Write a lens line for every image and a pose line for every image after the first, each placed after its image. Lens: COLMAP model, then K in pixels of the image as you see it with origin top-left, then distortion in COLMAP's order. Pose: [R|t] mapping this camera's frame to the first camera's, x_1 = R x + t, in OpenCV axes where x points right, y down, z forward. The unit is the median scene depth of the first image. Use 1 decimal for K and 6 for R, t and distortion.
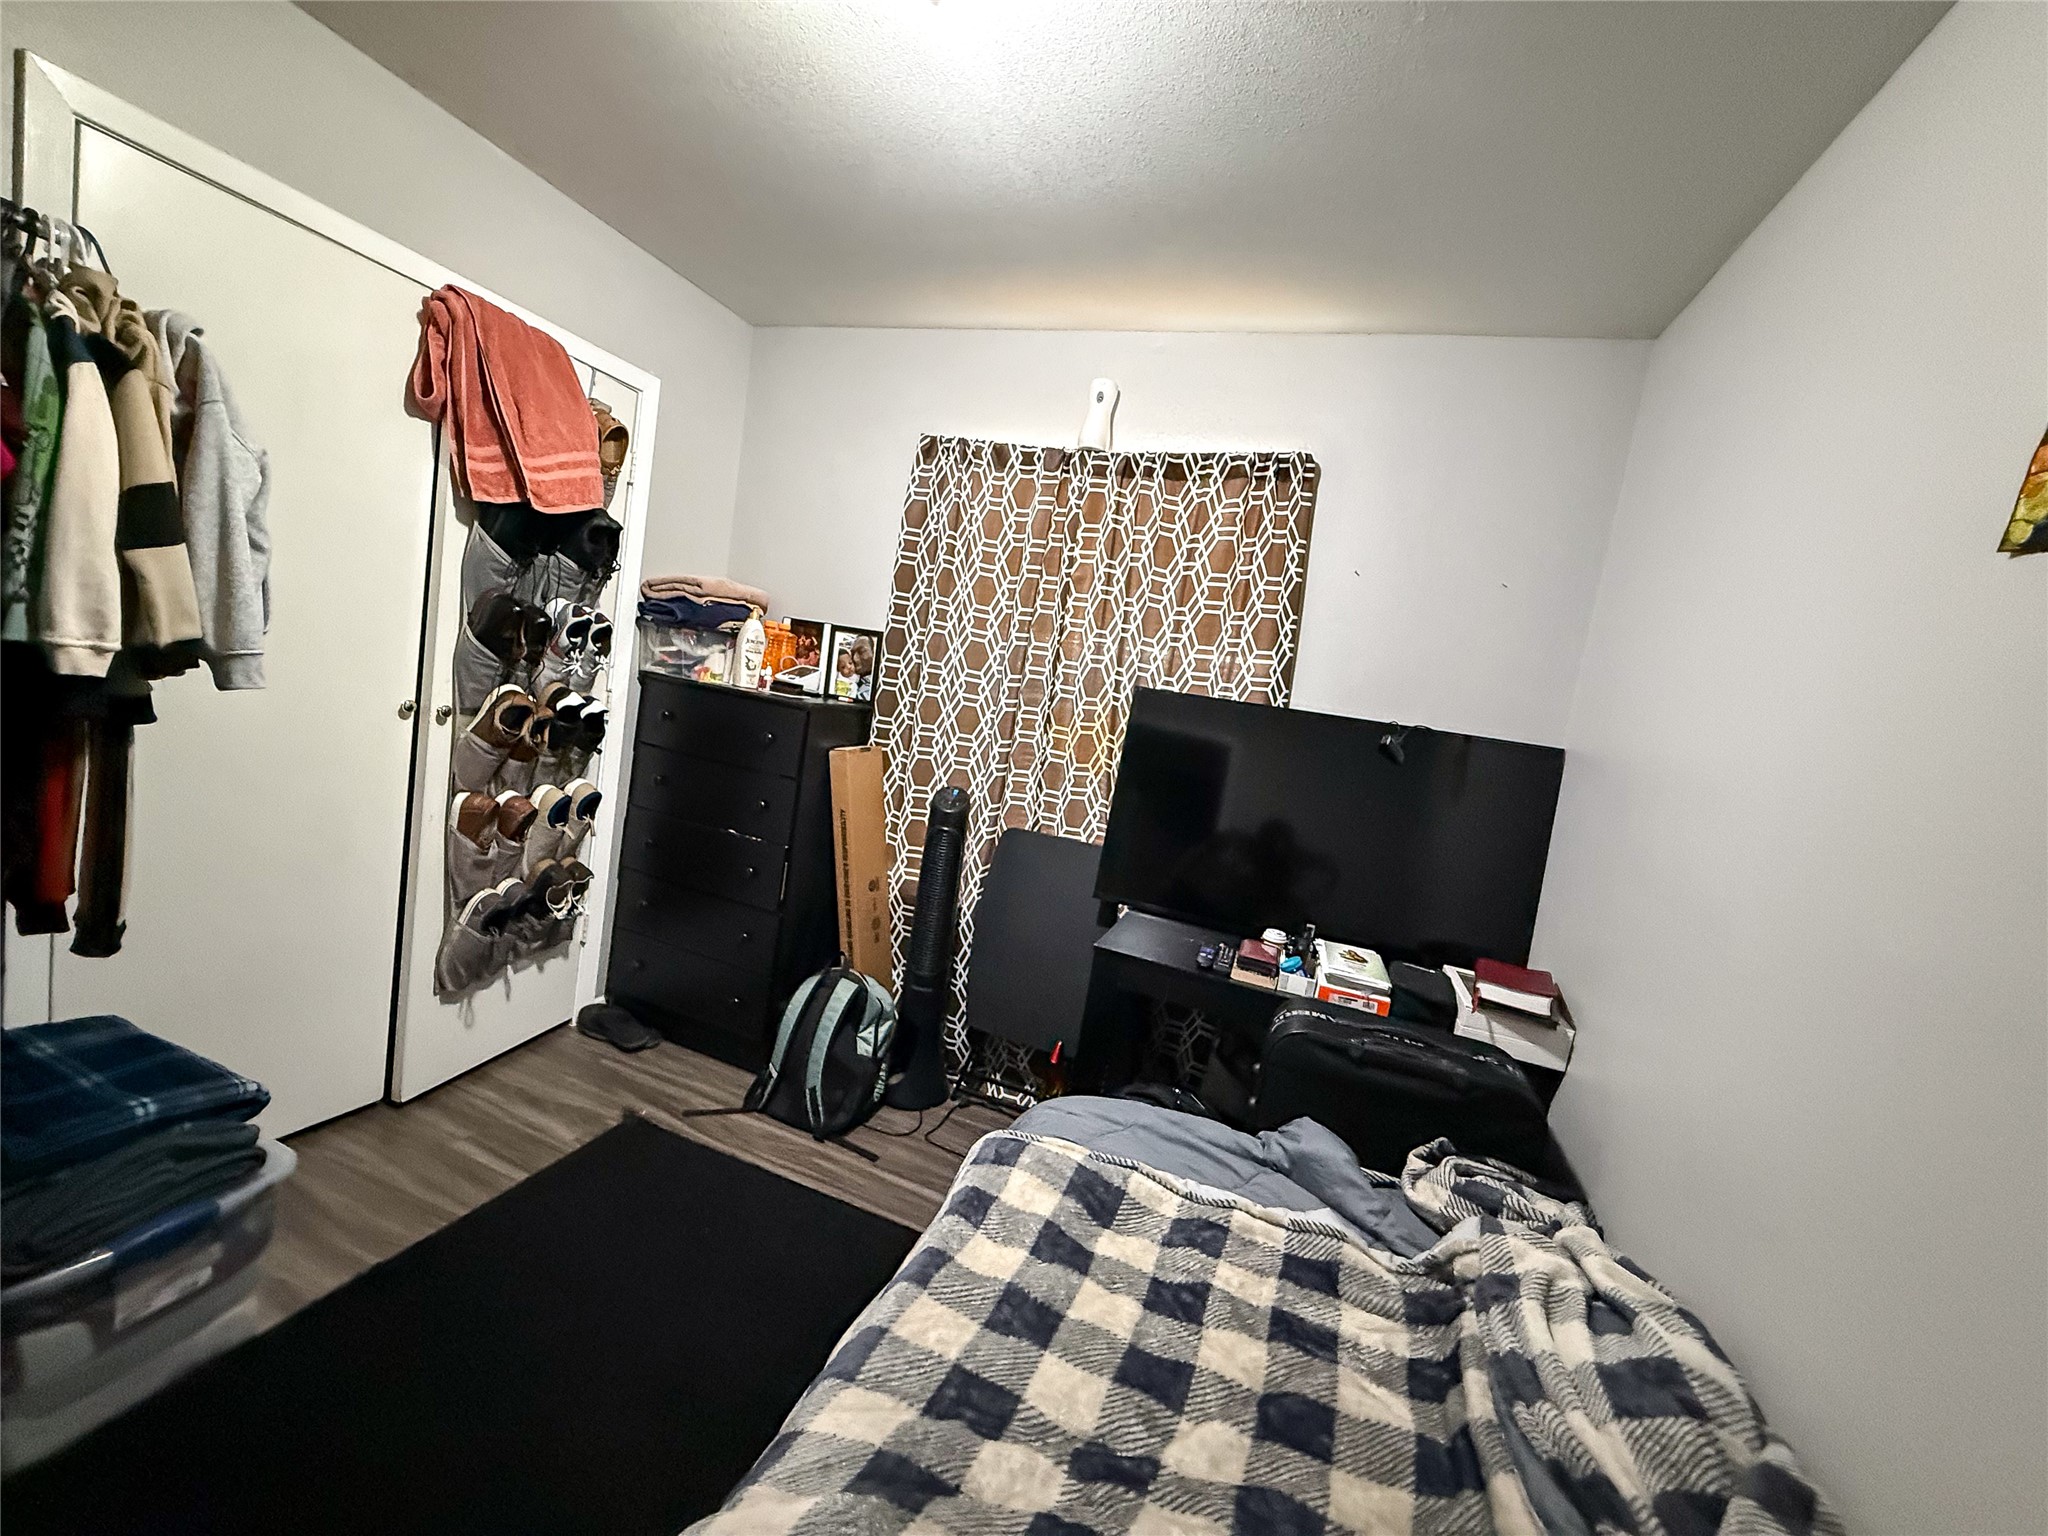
lens RADIAL K [[819.4, 0, 1021.0], [0, 819.4, 771.0], [0, 0, 1]] dist [-0.001547, -0.000051]
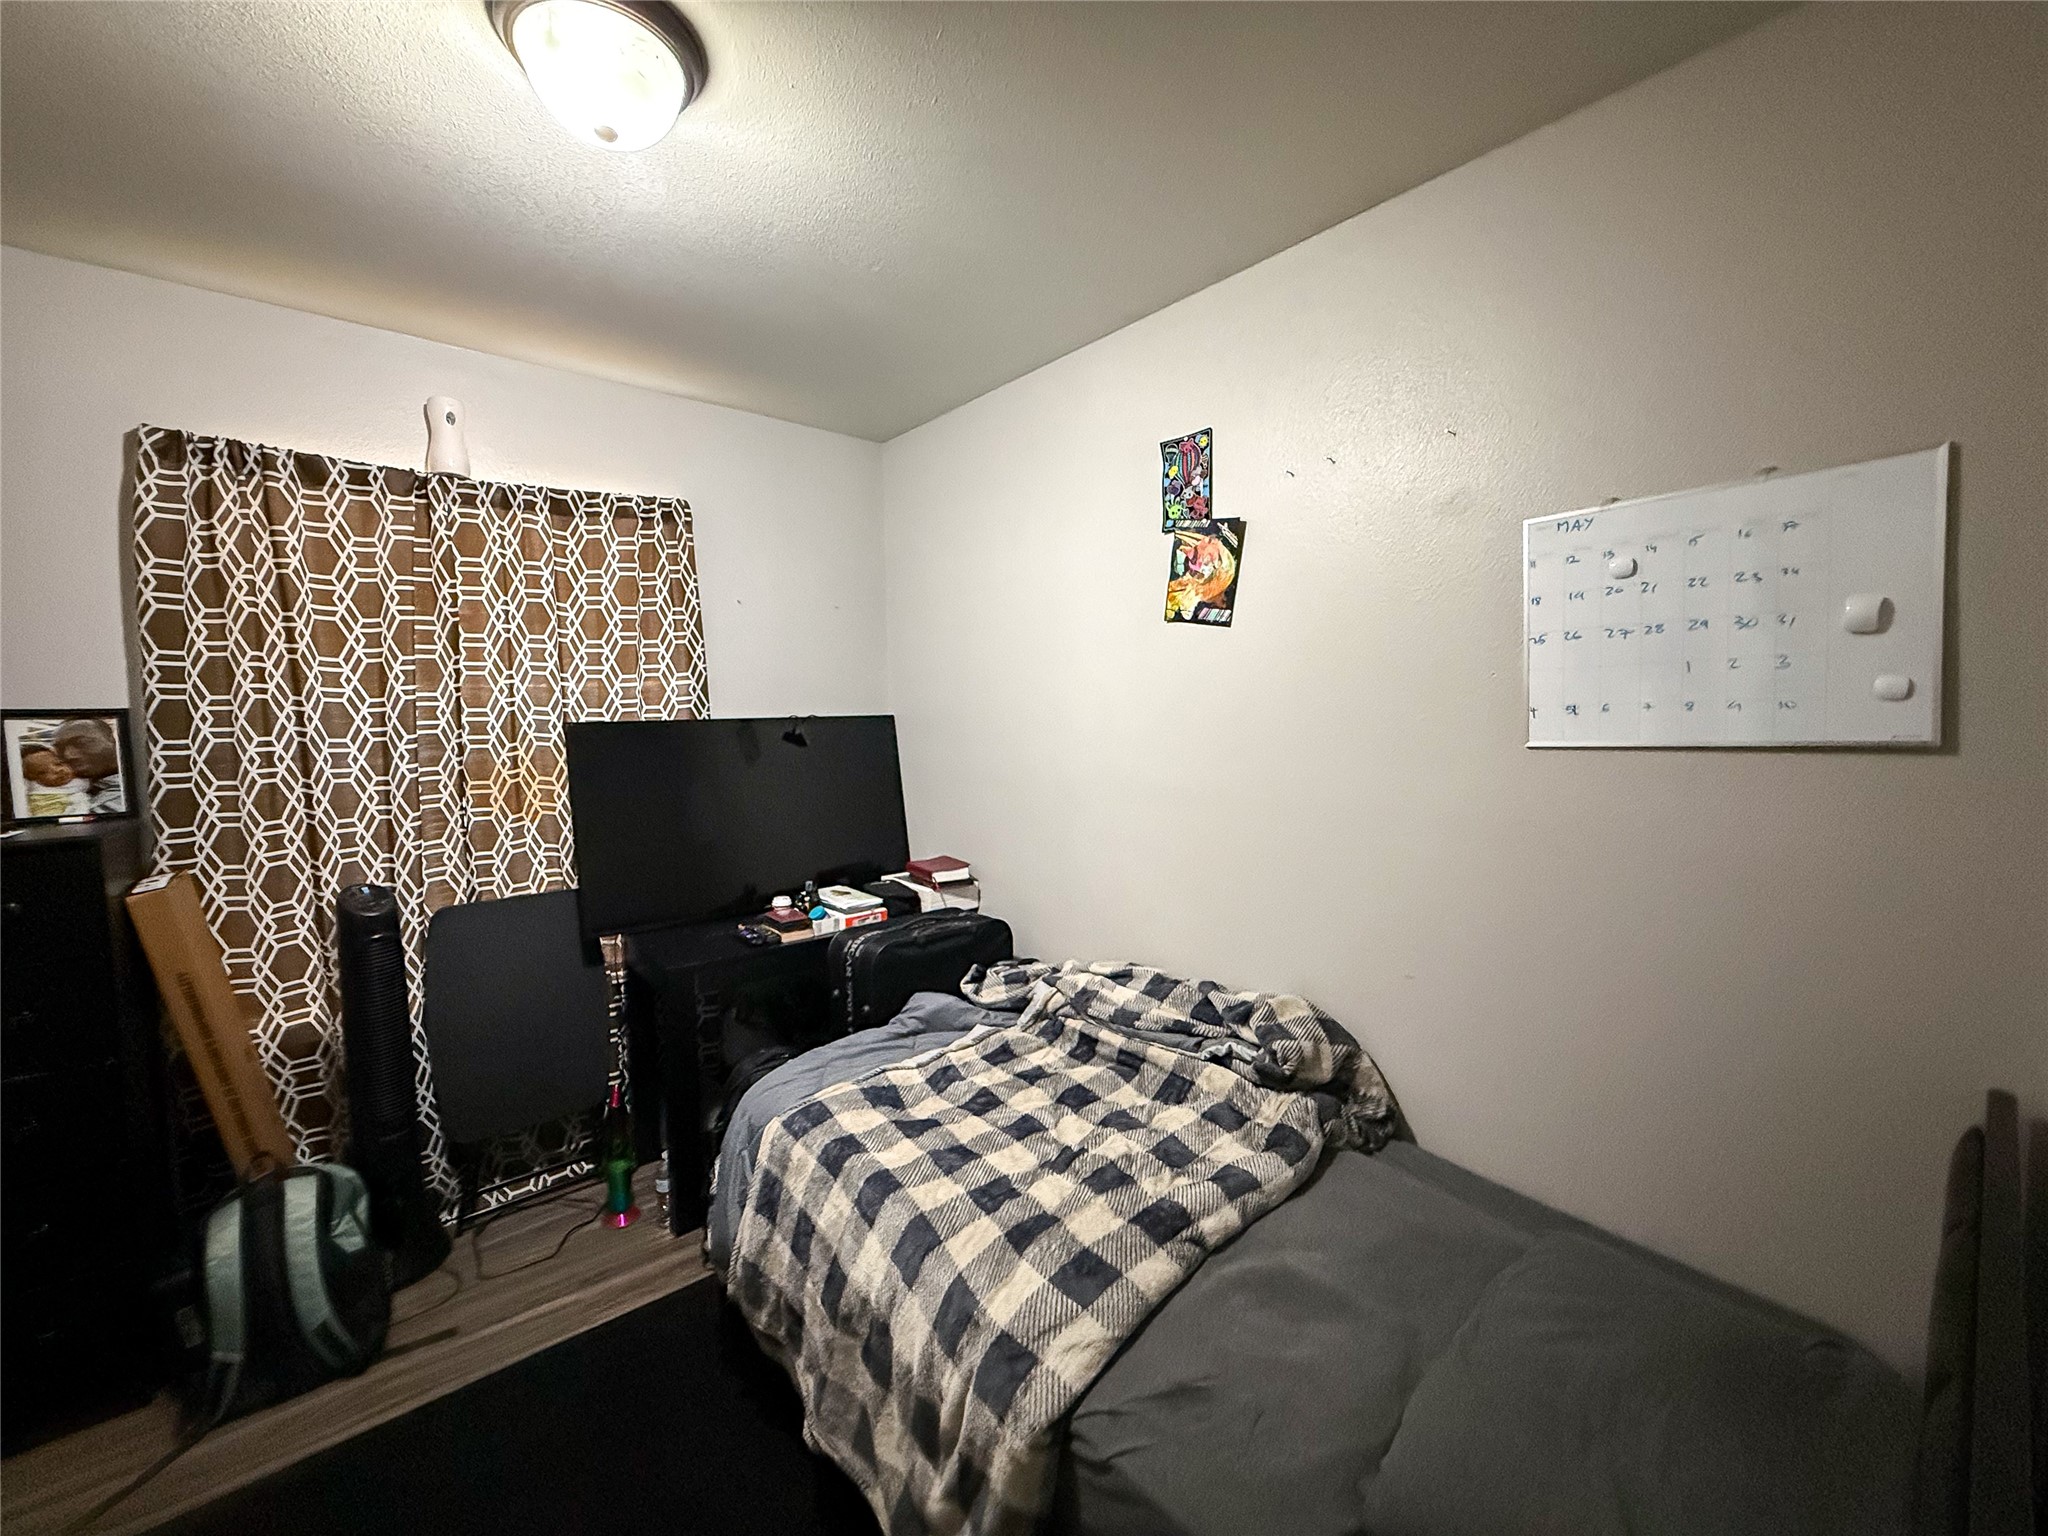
lens RADIAL K [[819.4, 0, 1021.0], [0, 819.4, 771.0], [0, 0, 1]] dist [-0.001547, -0.000051]
pose [[0.494438, -0.226123, 0.839285, -0.452493], [0.187471, 0.970586, 0.151055, -0.098112], [-0.848756, 0.082654, 0.522286, 0.022994]]
